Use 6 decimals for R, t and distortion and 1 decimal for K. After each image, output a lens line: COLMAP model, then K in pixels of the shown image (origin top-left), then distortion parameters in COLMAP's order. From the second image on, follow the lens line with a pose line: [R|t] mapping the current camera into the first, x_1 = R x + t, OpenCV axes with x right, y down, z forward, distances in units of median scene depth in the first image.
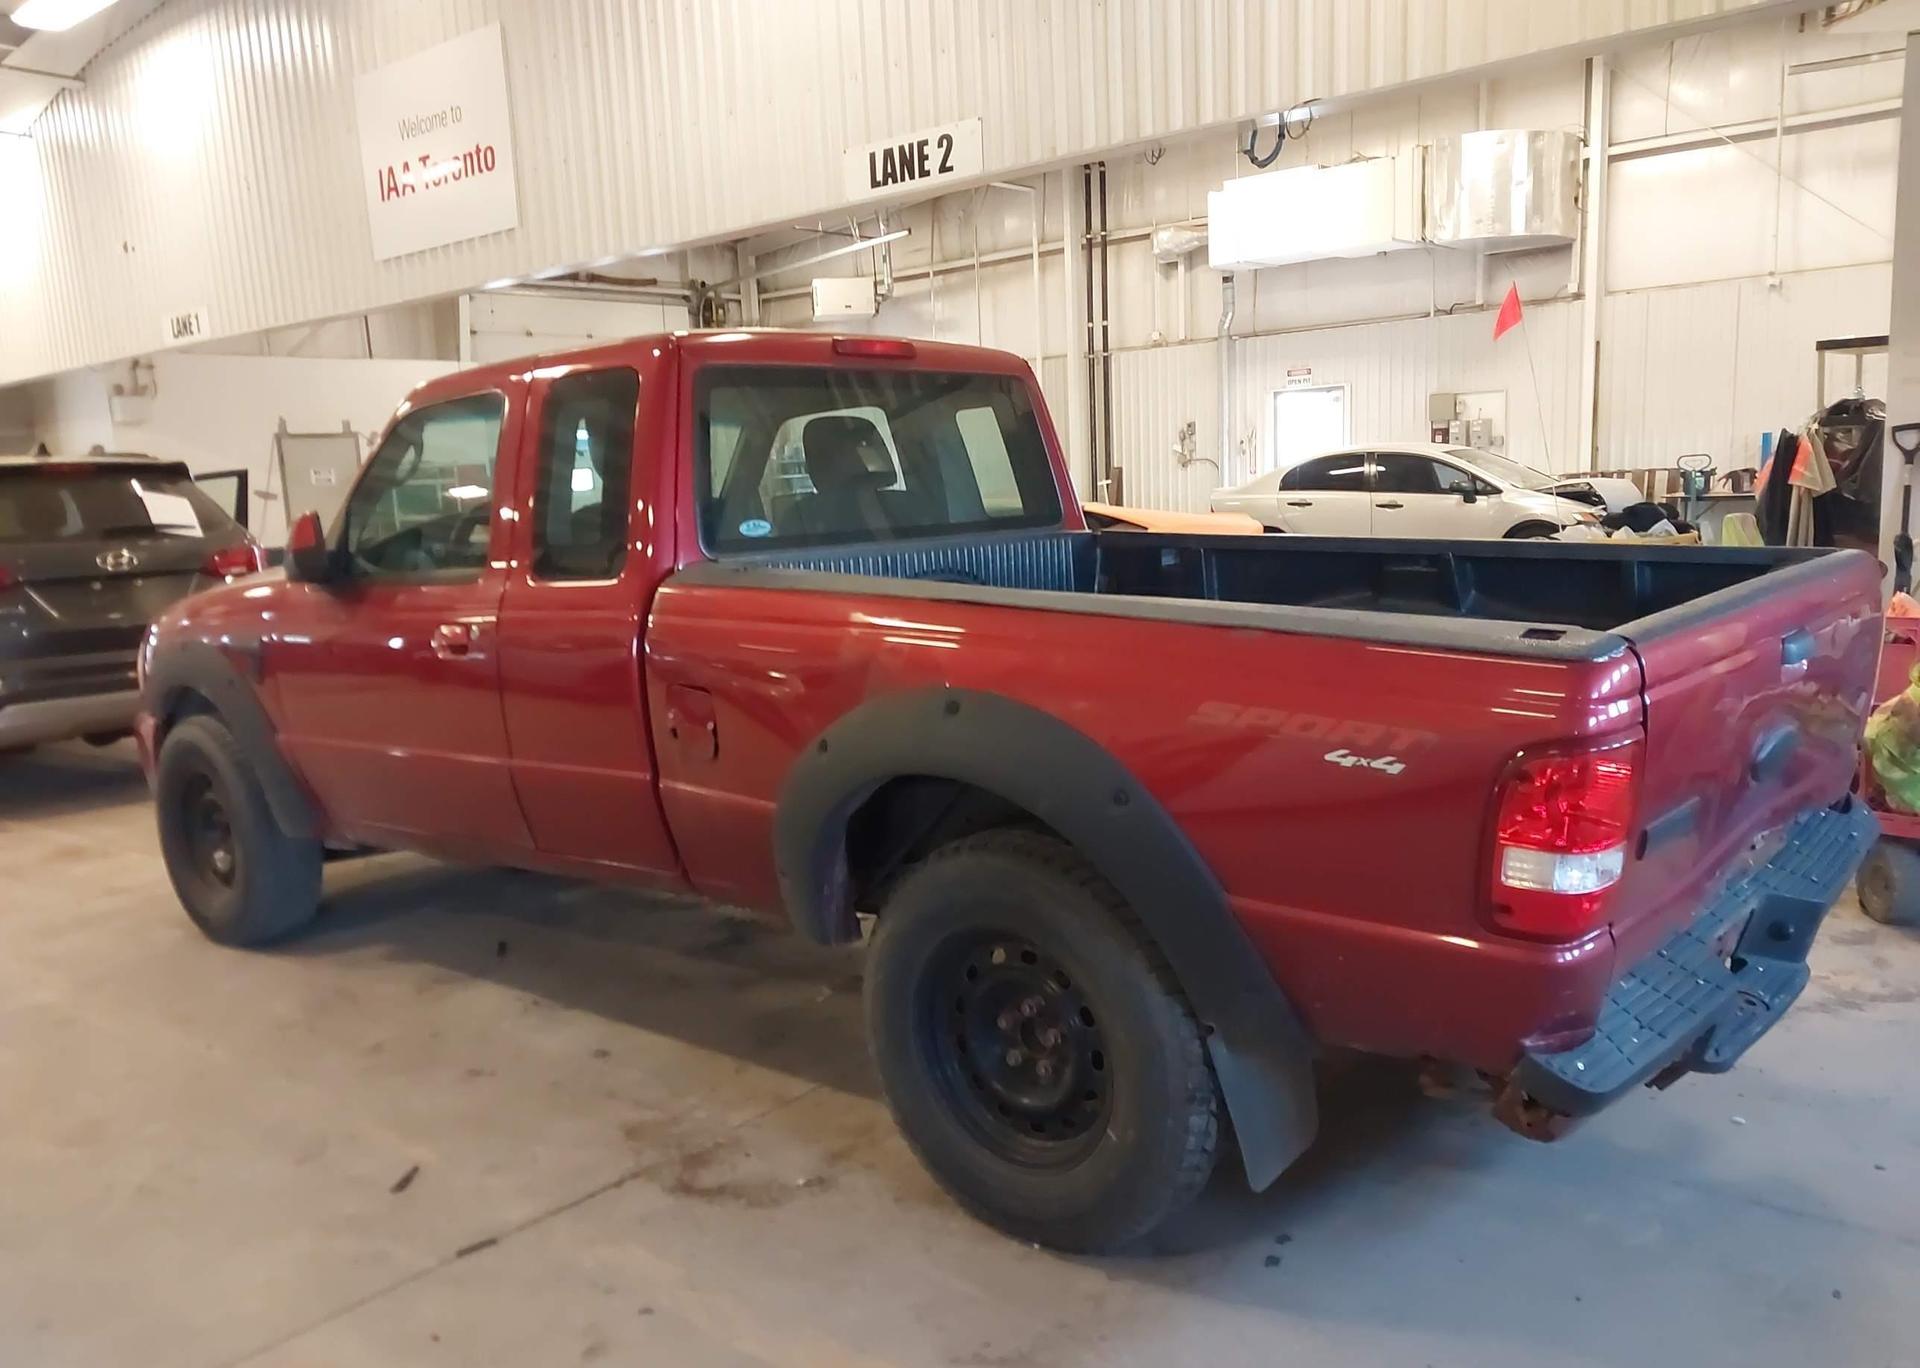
lens RADIAL K [[1519.0, 0, 937.6], [0, 1519.0, 679.4], [0, 0, 1]] dist [0.033404, -0.047735]
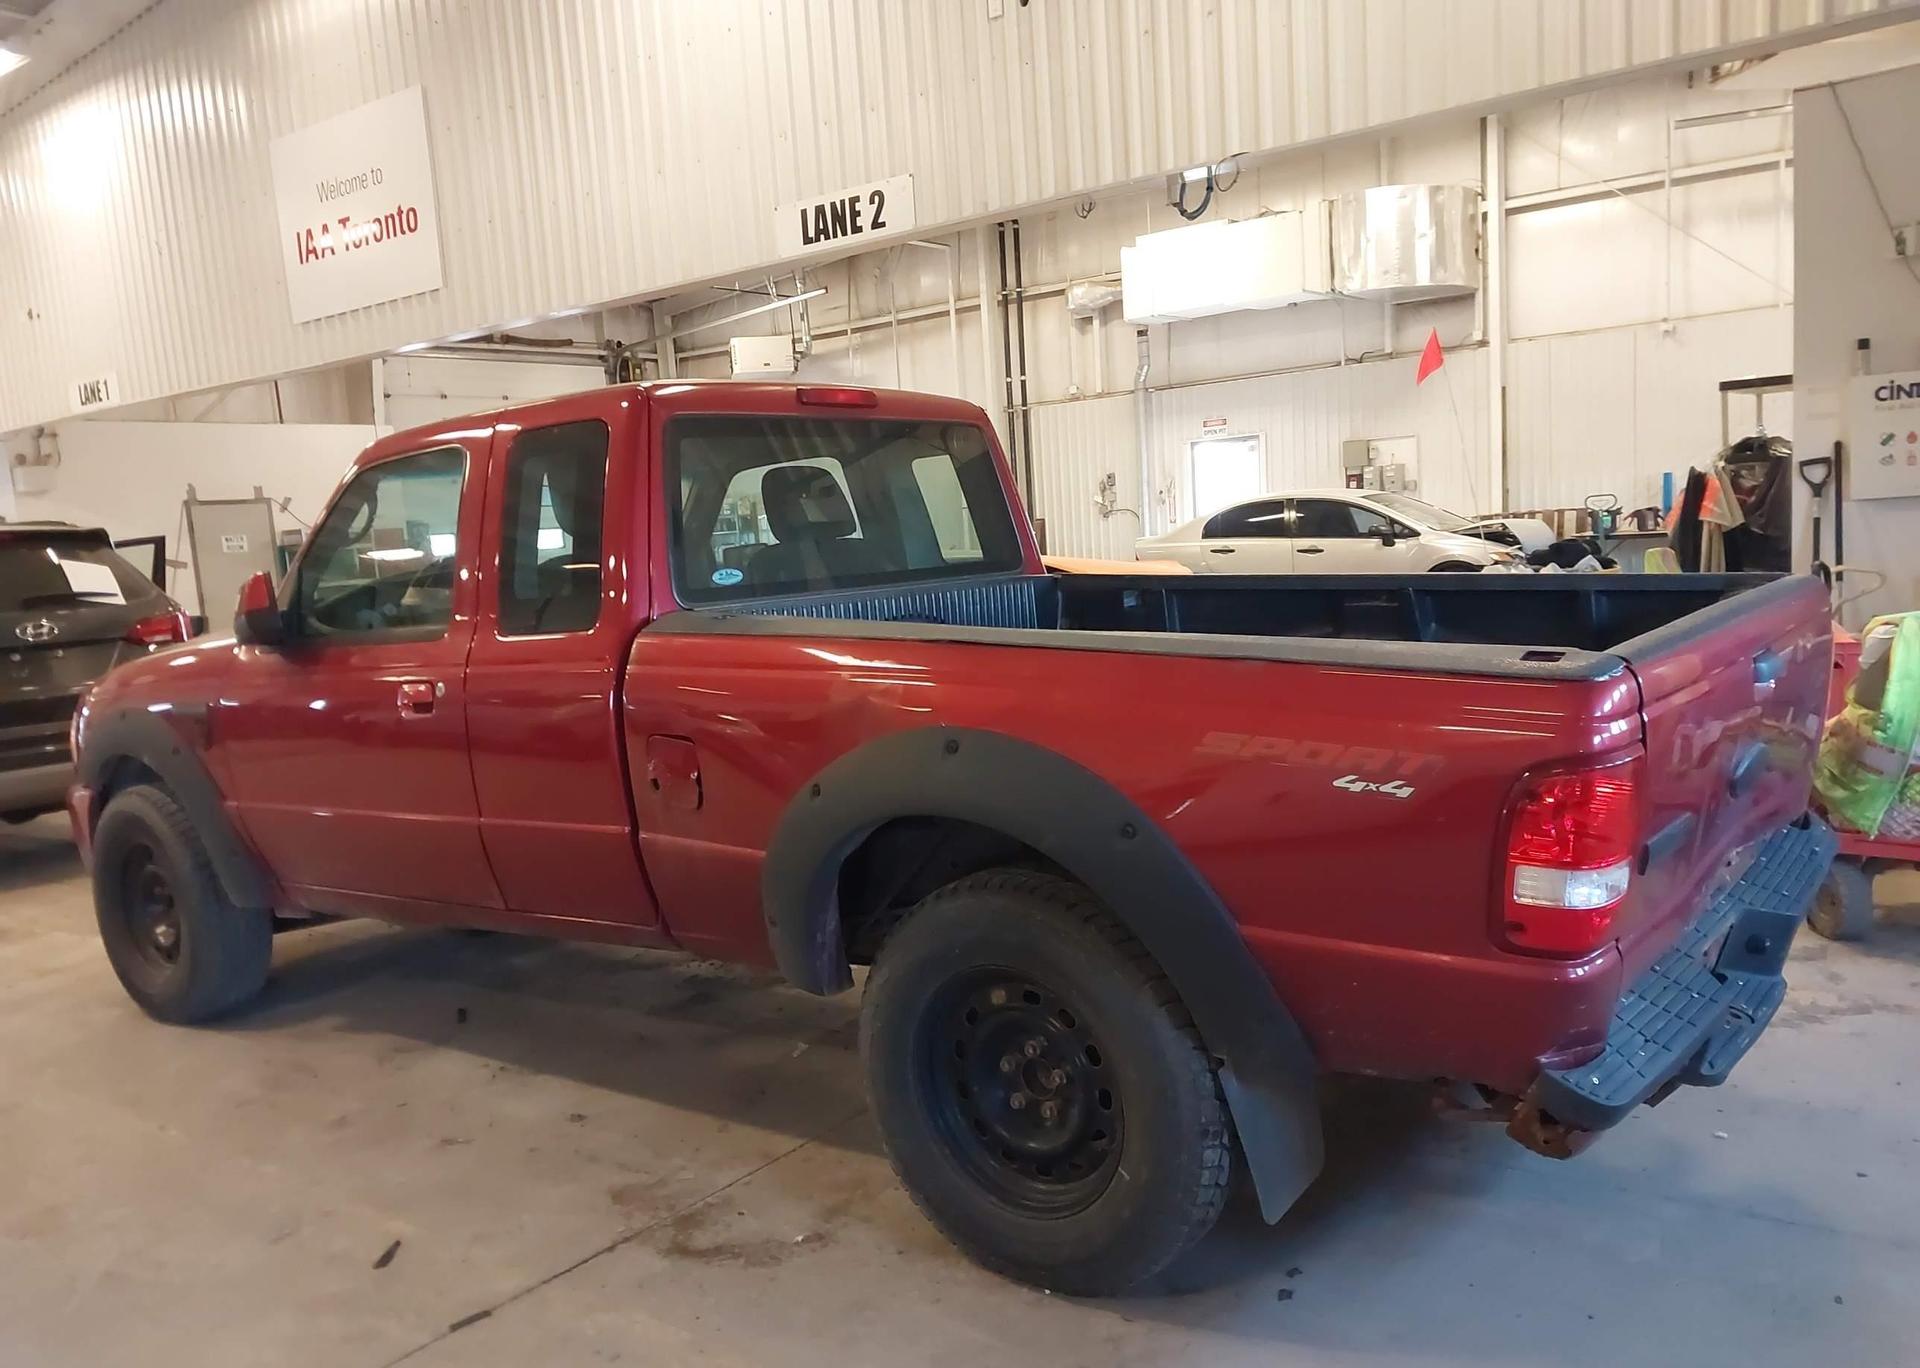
lens RADIAL K [[1519.0, 0, 939.6], [0, 1519.0, 682.0], [0, 0, 1]] dist [0.033404, -0.047735]
pose [[0.998166, -0.025677, 0.054829, -0.016897], [0.027562, 0.999045, -0.033904, 0.003007], [-0.053906, 0.035353, 0.997920, 0.001049]]
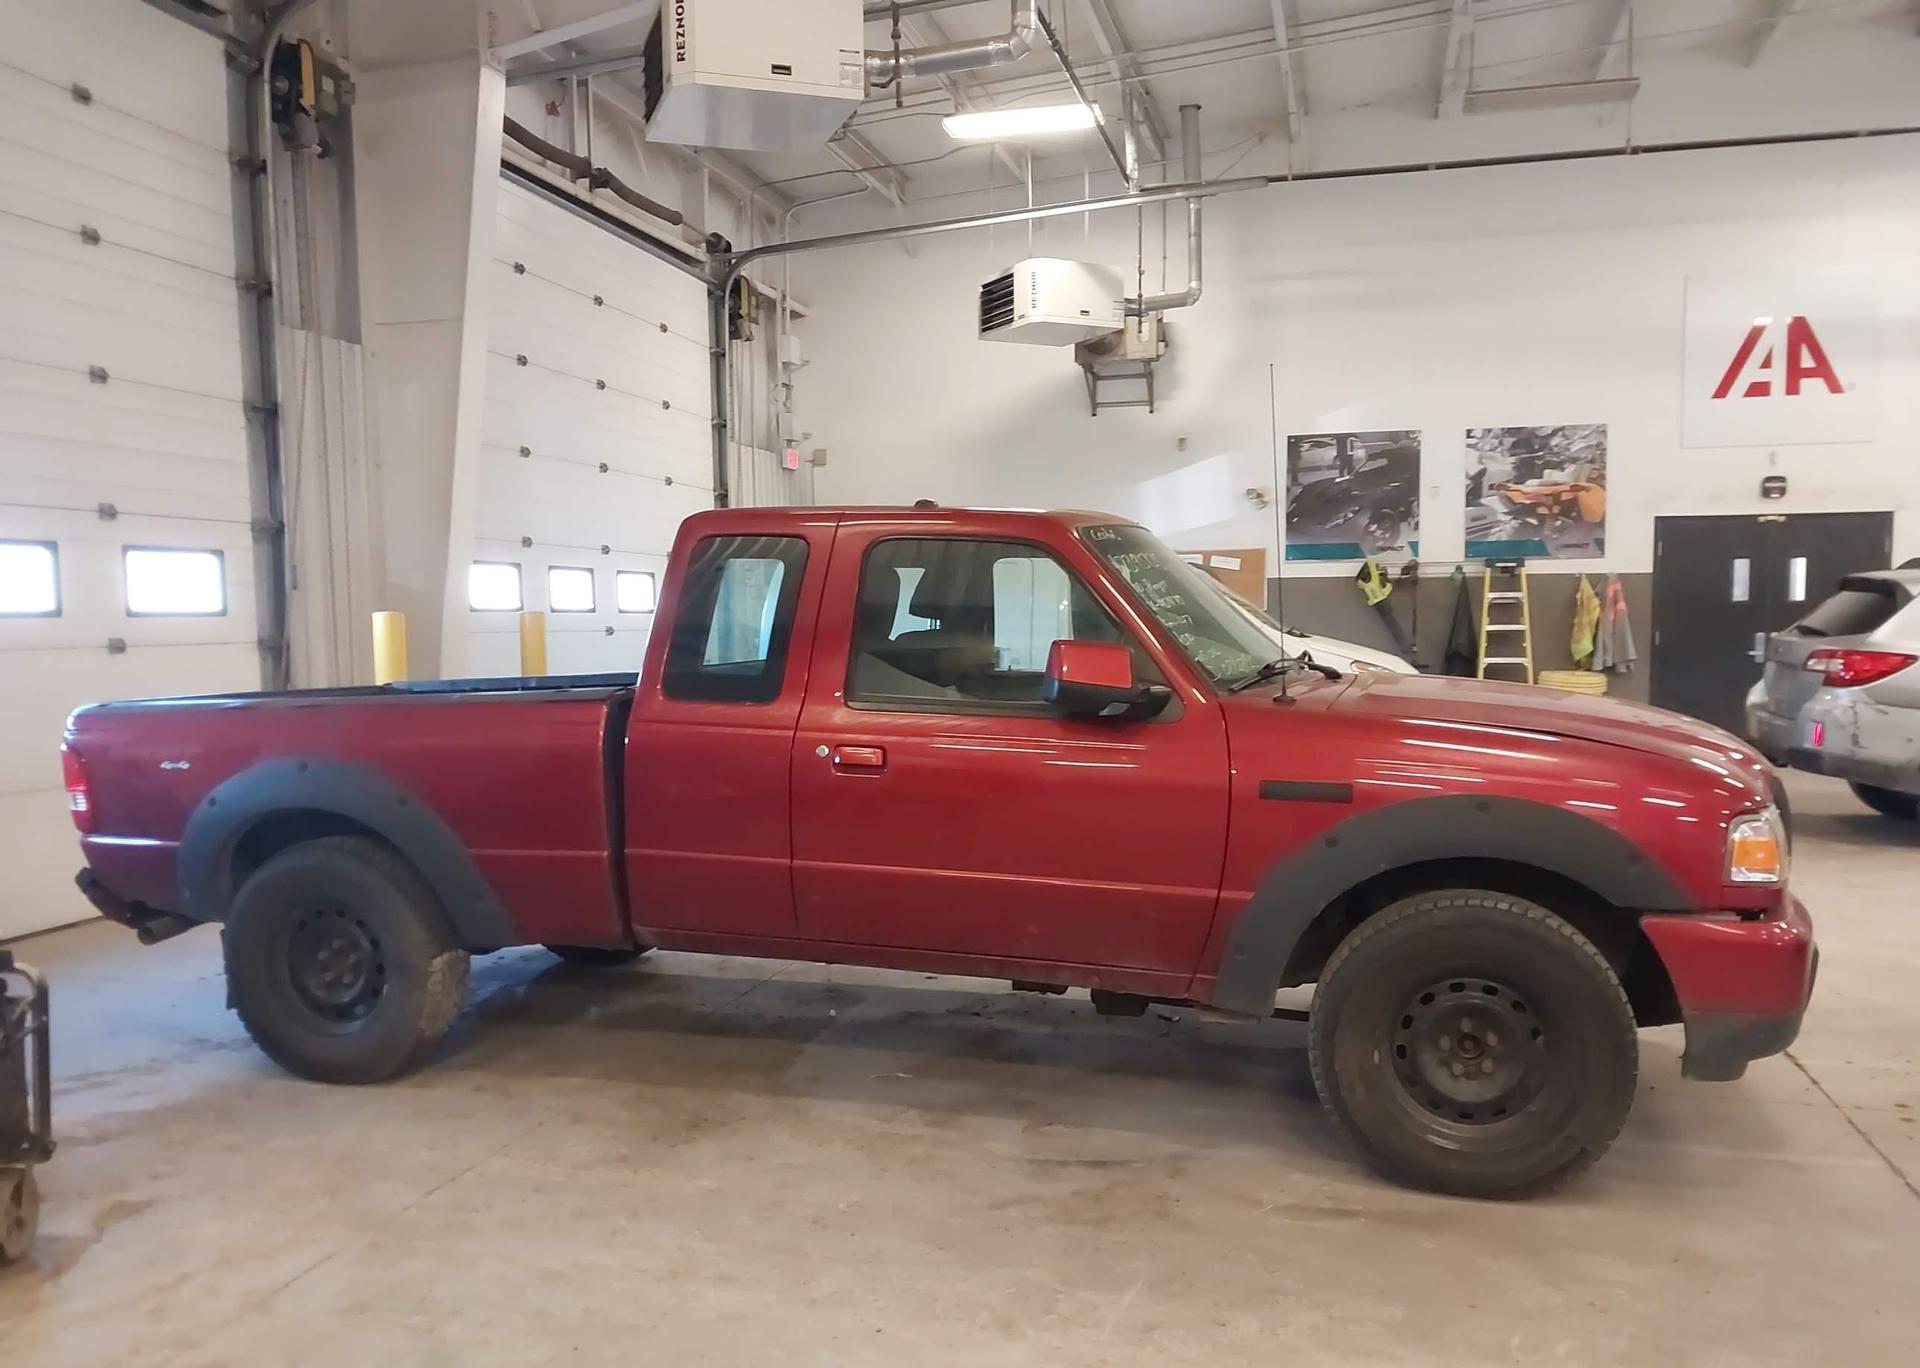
lens RADIAL K [[1519.0, 0, 950.1], [0, 1519.0, 689.3], [0, 0, 1]] dist [0.033404, -0.047735]
pose [[-0.897211, 0.081332, -0.434048, 0.195692], [-0.006048, 0.980538, 0.196236, -0.167031], [0.441561, 0.178690, -0.879258, 1.110496]]
